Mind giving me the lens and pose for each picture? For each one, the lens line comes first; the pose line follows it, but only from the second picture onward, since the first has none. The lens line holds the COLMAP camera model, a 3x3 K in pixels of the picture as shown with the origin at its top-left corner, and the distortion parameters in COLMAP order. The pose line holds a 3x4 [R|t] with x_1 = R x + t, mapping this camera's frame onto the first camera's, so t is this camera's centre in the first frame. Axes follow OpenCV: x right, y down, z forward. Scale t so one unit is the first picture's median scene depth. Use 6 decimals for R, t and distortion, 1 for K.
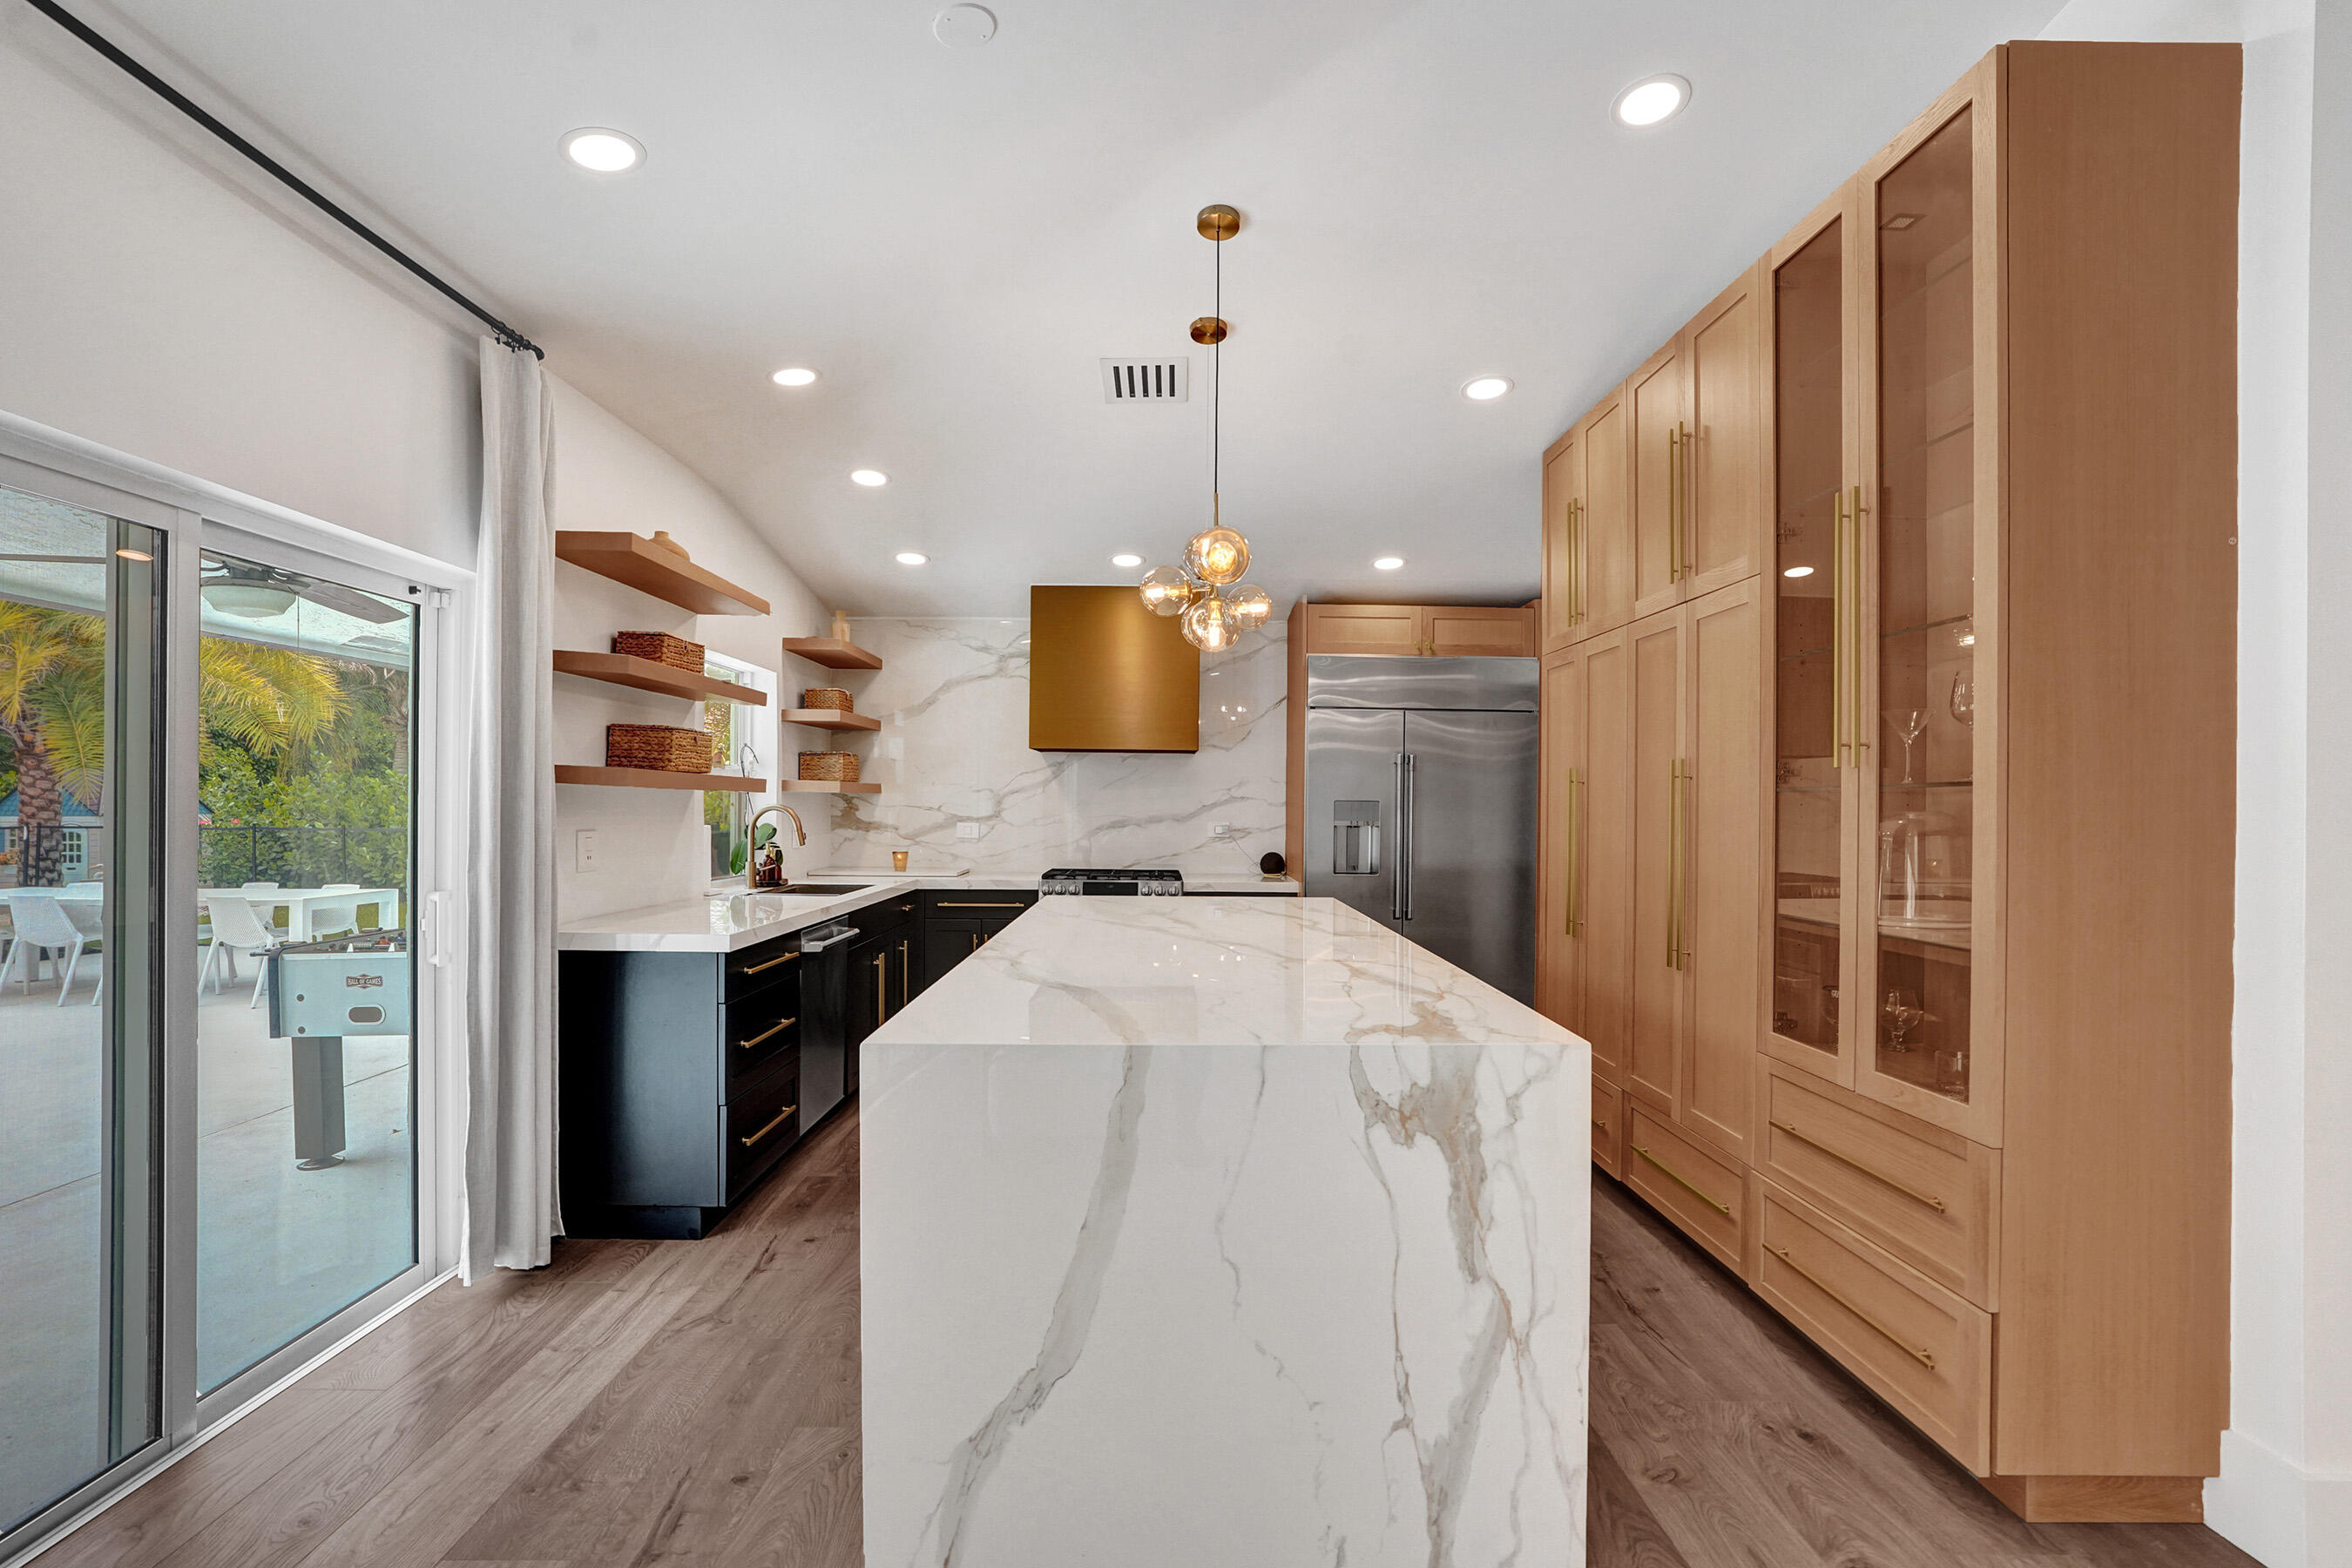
lens RADIAL K [[1118.5, 0, 1170.6], [0, 1118.5, 796.7], [0, 0, 1]] dist [-0.041937, 0.021034]
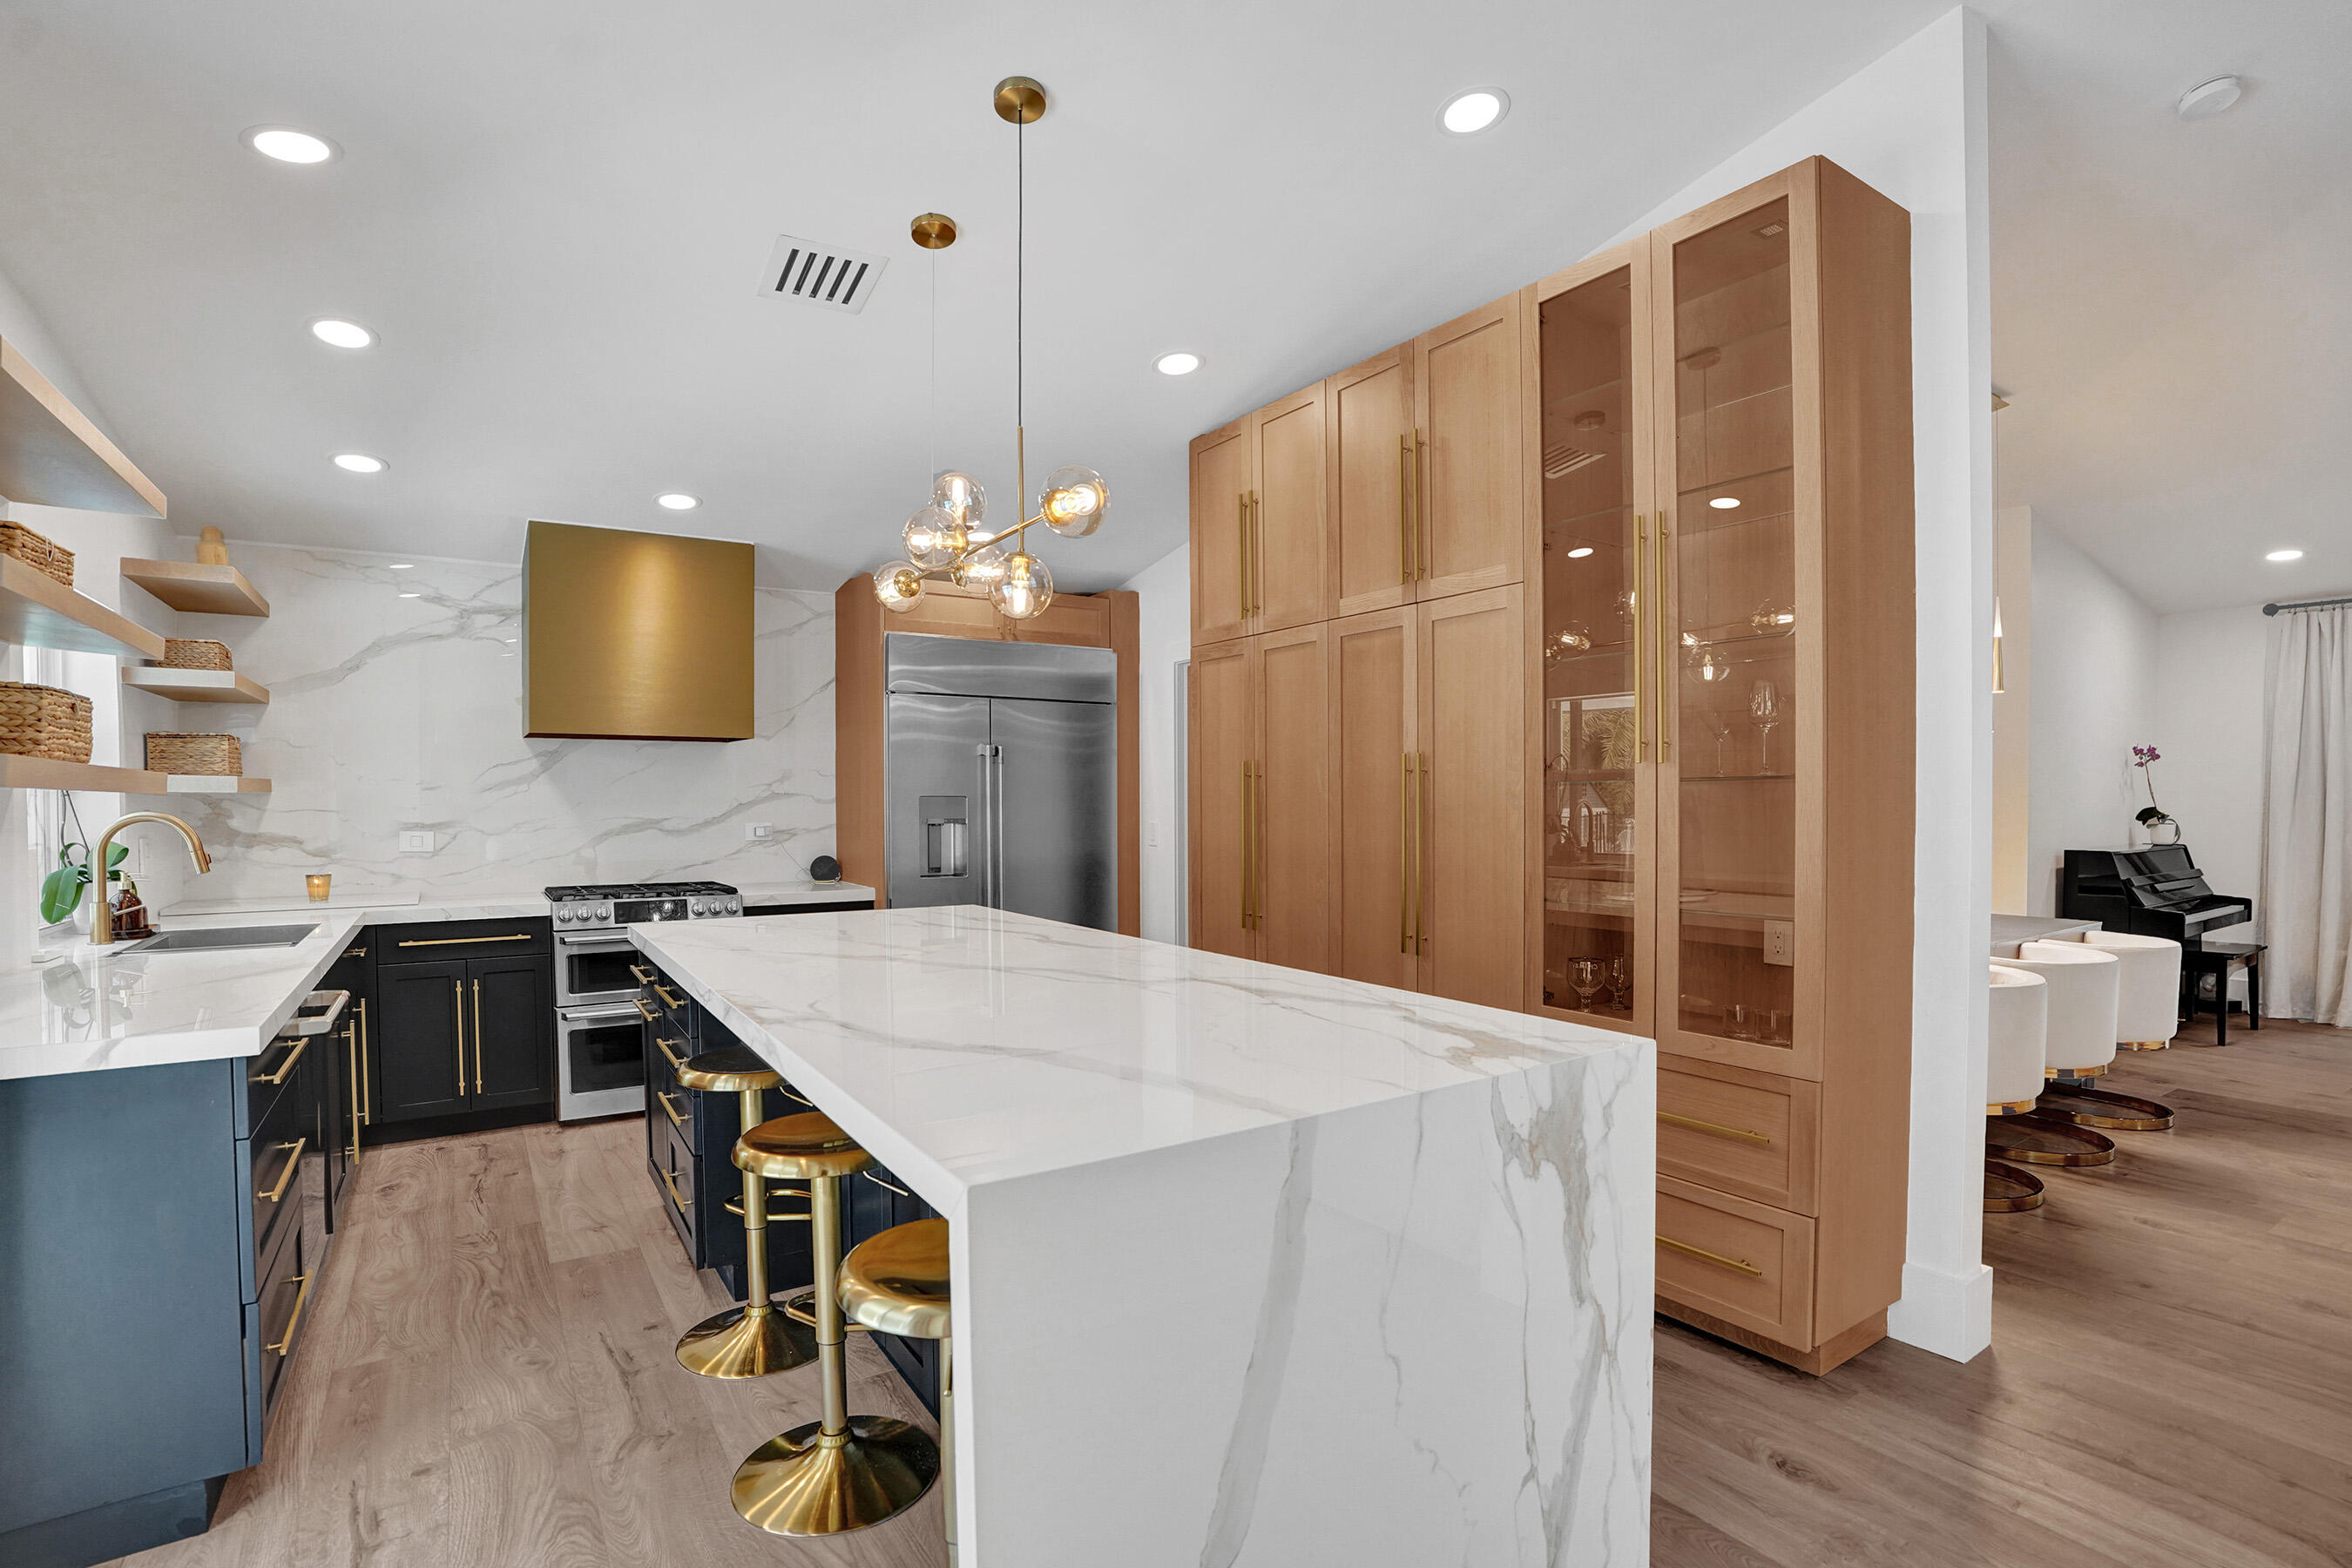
lens RADIAL K [[1126.8, 0, 1167.1], [0, 1126.8, 814.9], [0, 0, 1]] dist [-0.077760, 0.037453]
pose [[0.845075, -0.019549, 0.534289, -0.232879], [0.007632, 0.999671, 0.024505, -0.003005], [-0.534593, -0.016631, 0.844946, 0.179034]]
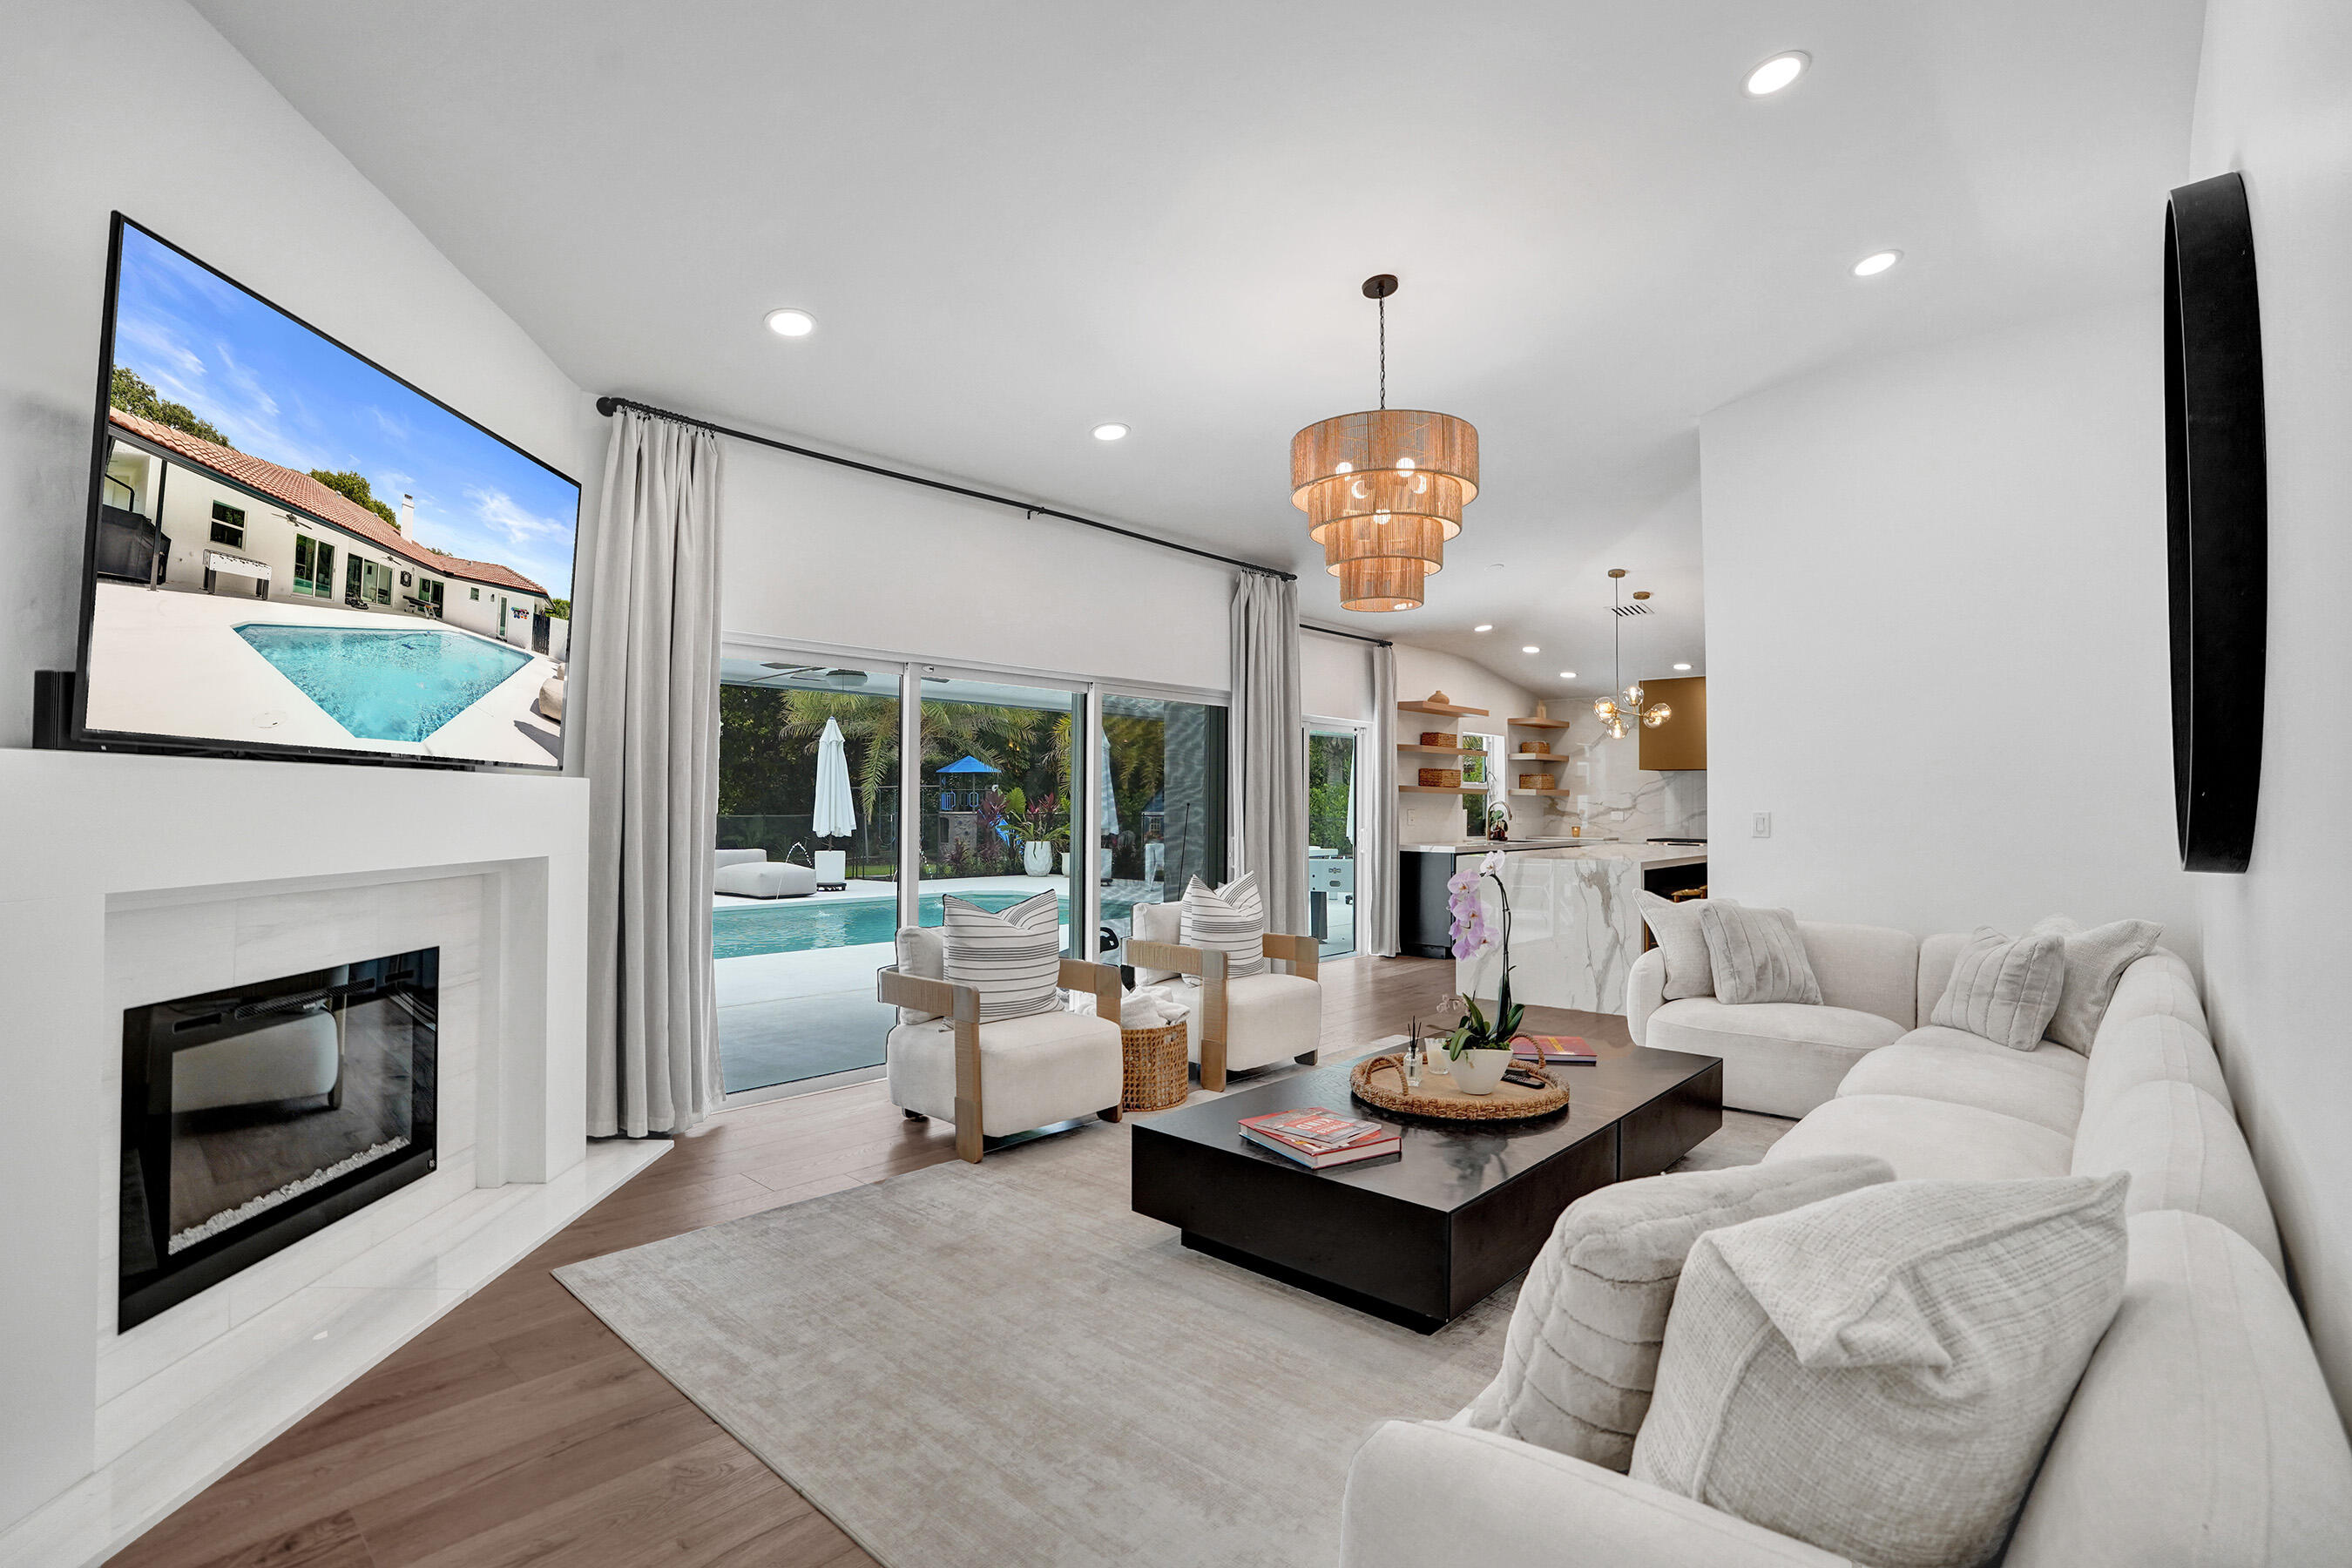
lens RADIAL K [[1082.0, 0, 1200.2], [0, 1082.0, 795.9], [0, 0, 1]] dist [-0.034290, -0.019237]
pose [[0.746437, -0.007113, -0.665418, 0.724132], [0.002390, 0.999965, -0.008009, 0.015674], [0.665452, 0.004388, 0.746428, -1.121117]]
